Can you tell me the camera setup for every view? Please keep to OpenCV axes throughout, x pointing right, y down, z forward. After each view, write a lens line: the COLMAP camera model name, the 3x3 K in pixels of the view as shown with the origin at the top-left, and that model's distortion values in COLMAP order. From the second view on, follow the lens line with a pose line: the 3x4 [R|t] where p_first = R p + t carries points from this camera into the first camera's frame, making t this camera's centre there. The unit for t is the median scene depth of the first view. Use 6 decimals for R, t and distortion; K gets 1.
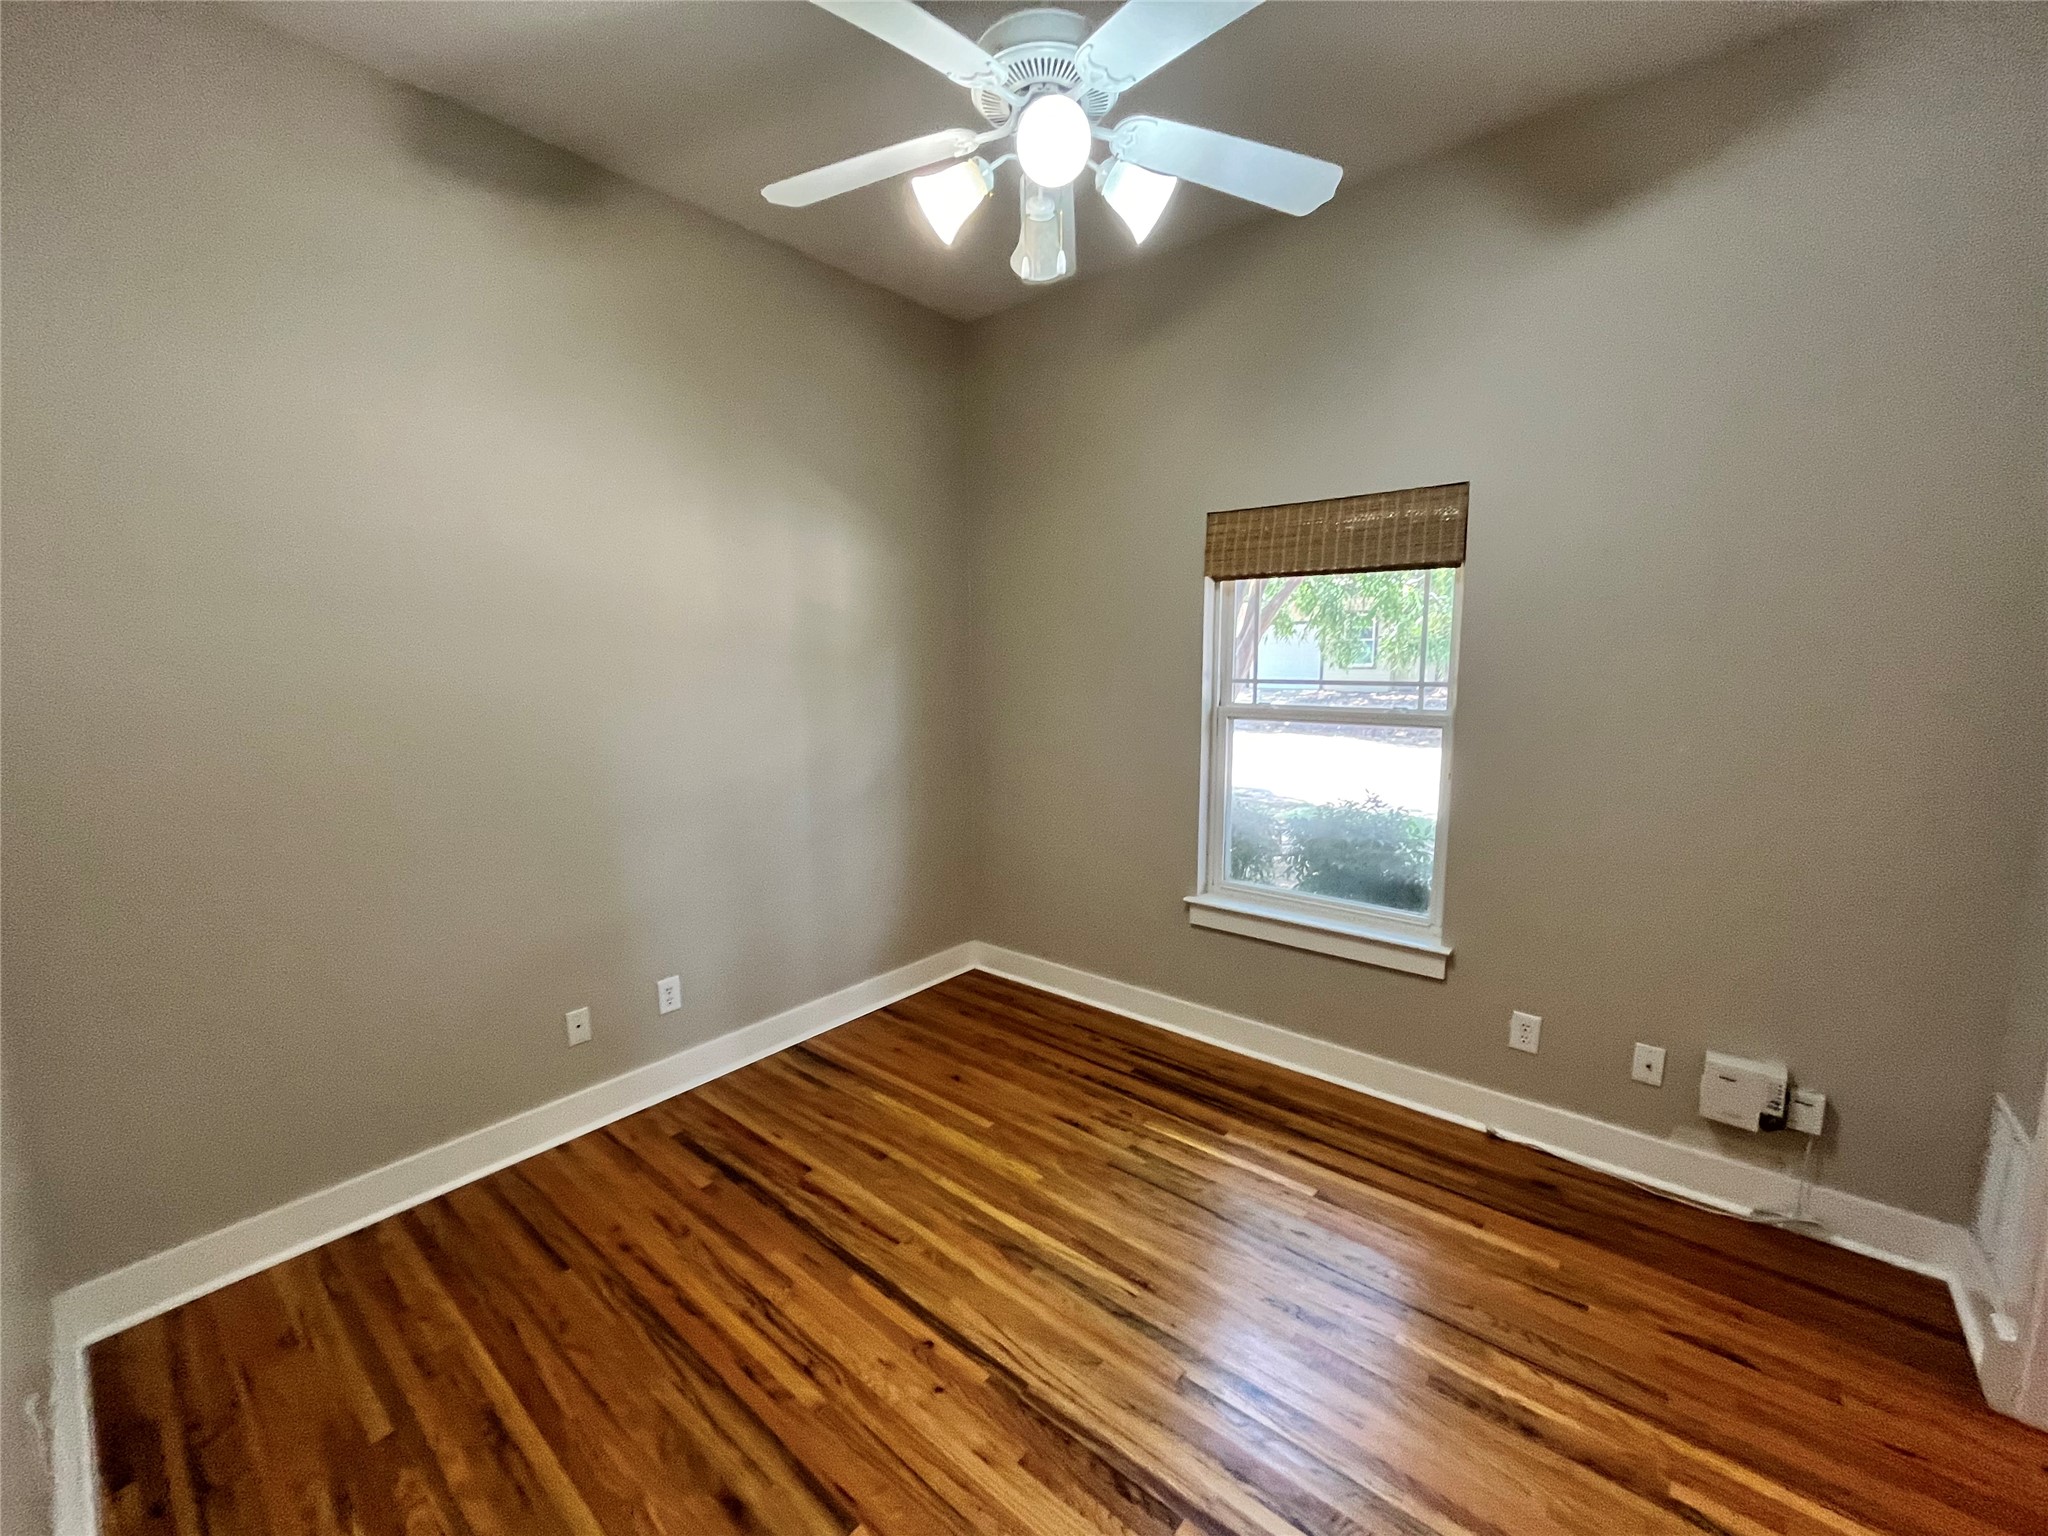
lens RADIAL K [[828.4, 0, 1029.0], [0, 828.4, 767.2], [0, 0, 1]] dist [-0.000172, -0.000115]
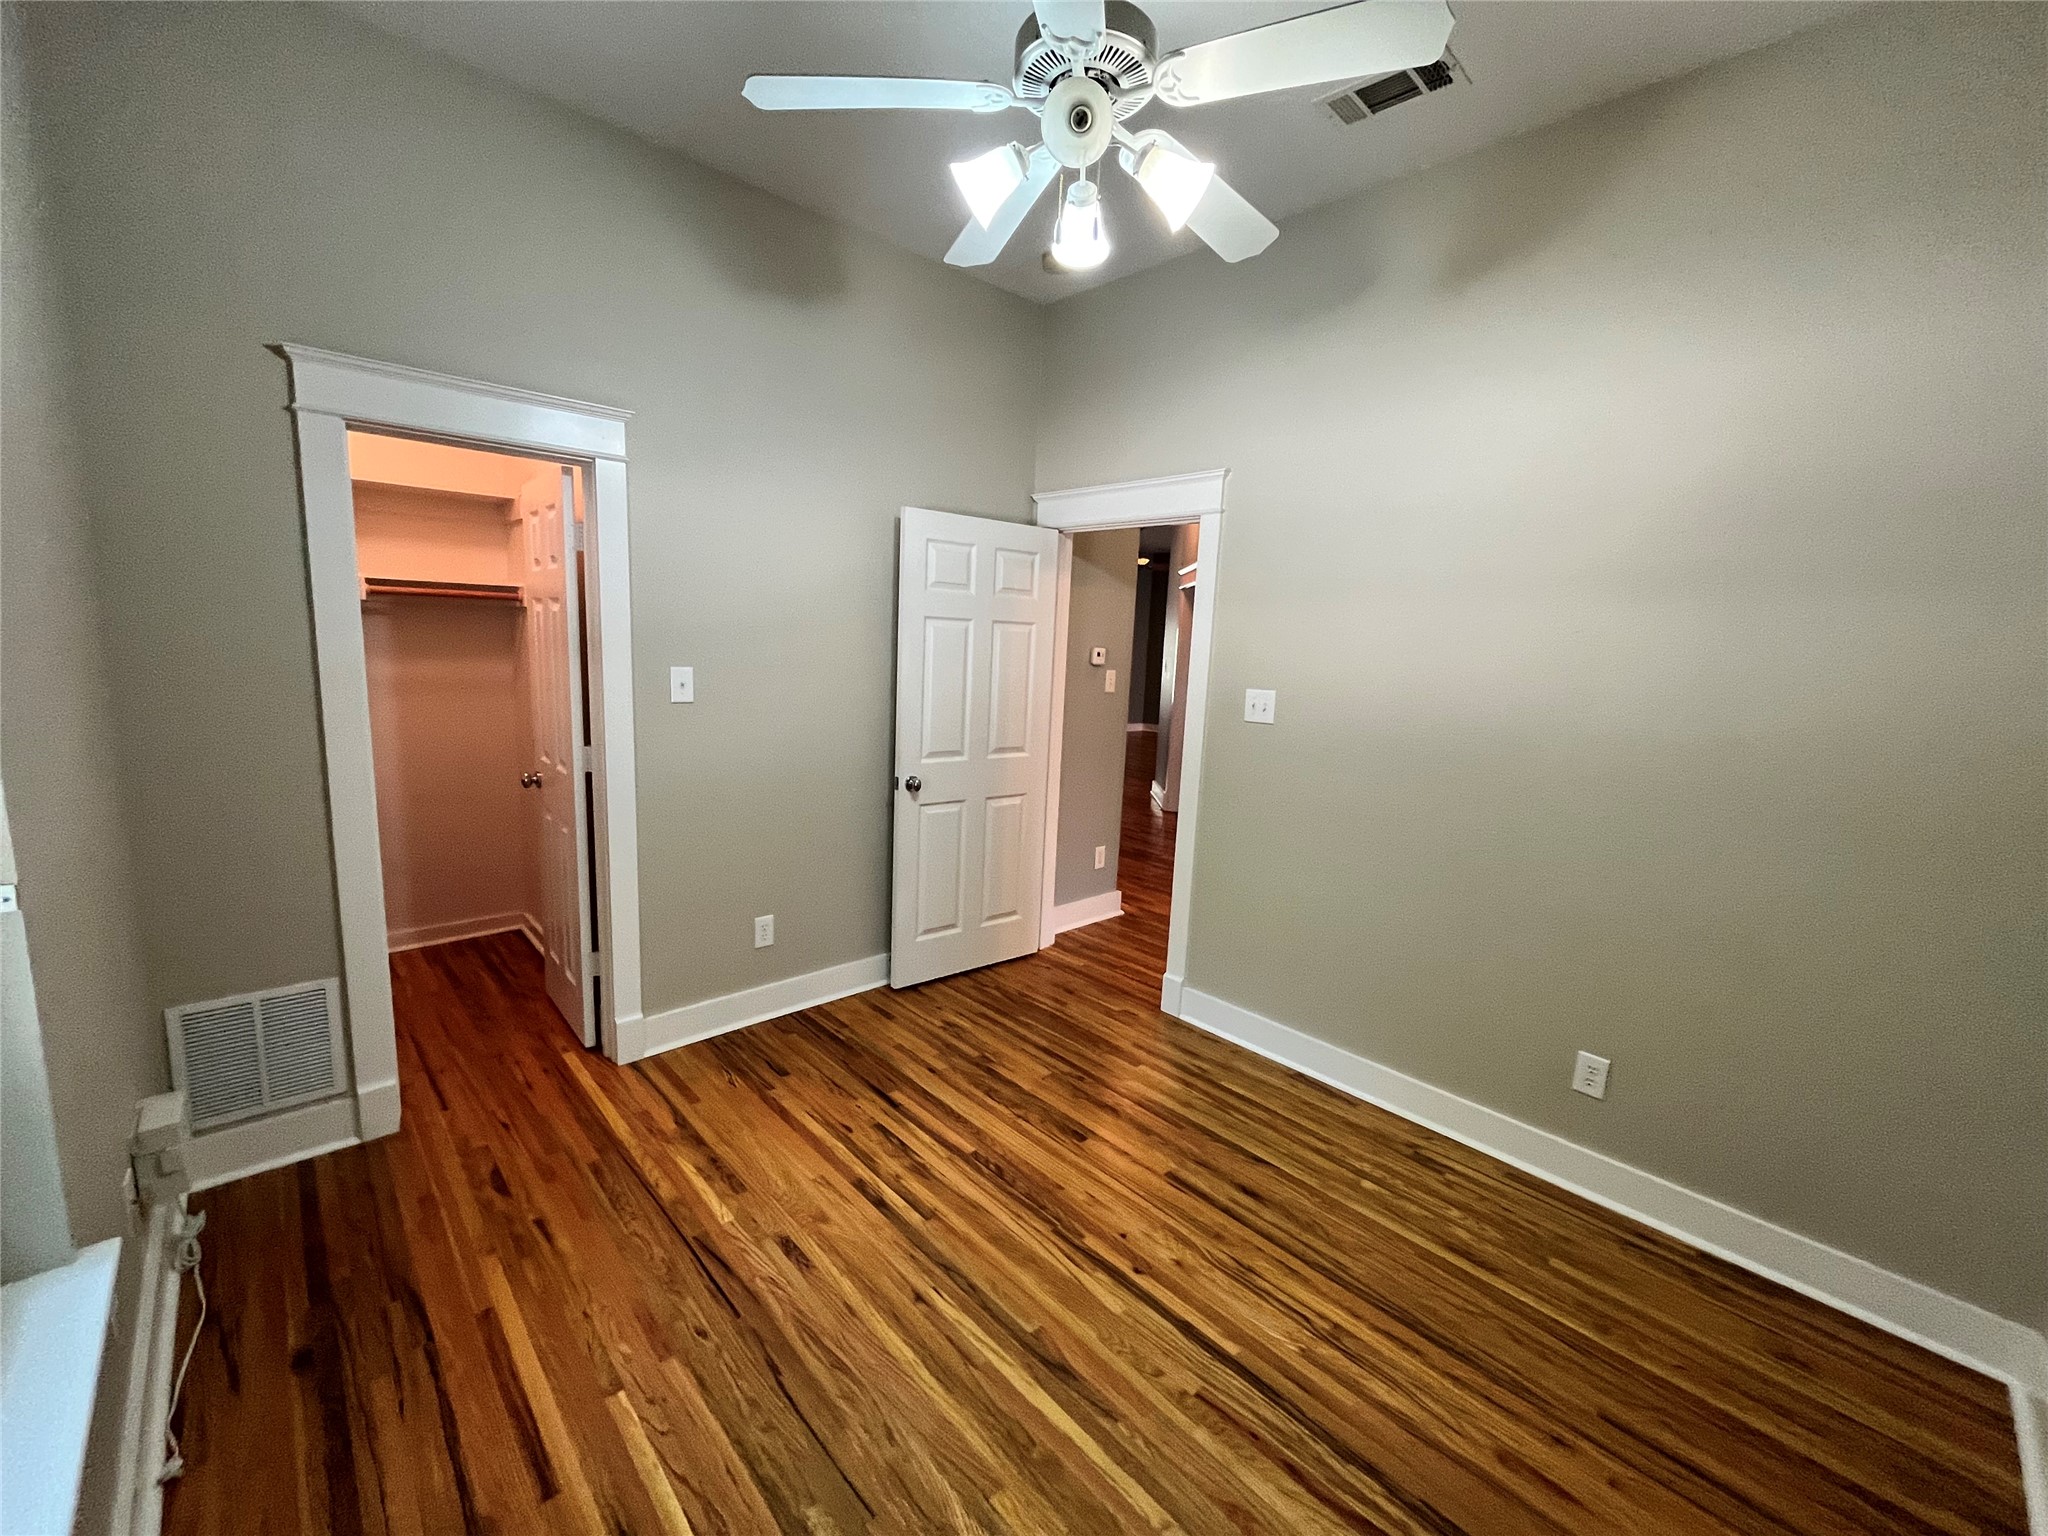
lens RADIAL K [[828.4, 0, 1029.0], [0, 828.4, 767.2], [0, 0, 1]] dist [-0.000172, -0.000115]
pose [[-0.991756, -0.053381, 0.116496, -0.068182], [-0.017288, 0.956527, 0.291132, -0.253013], [-0.126973, 0.286718, -0.949564, 1.820713]]
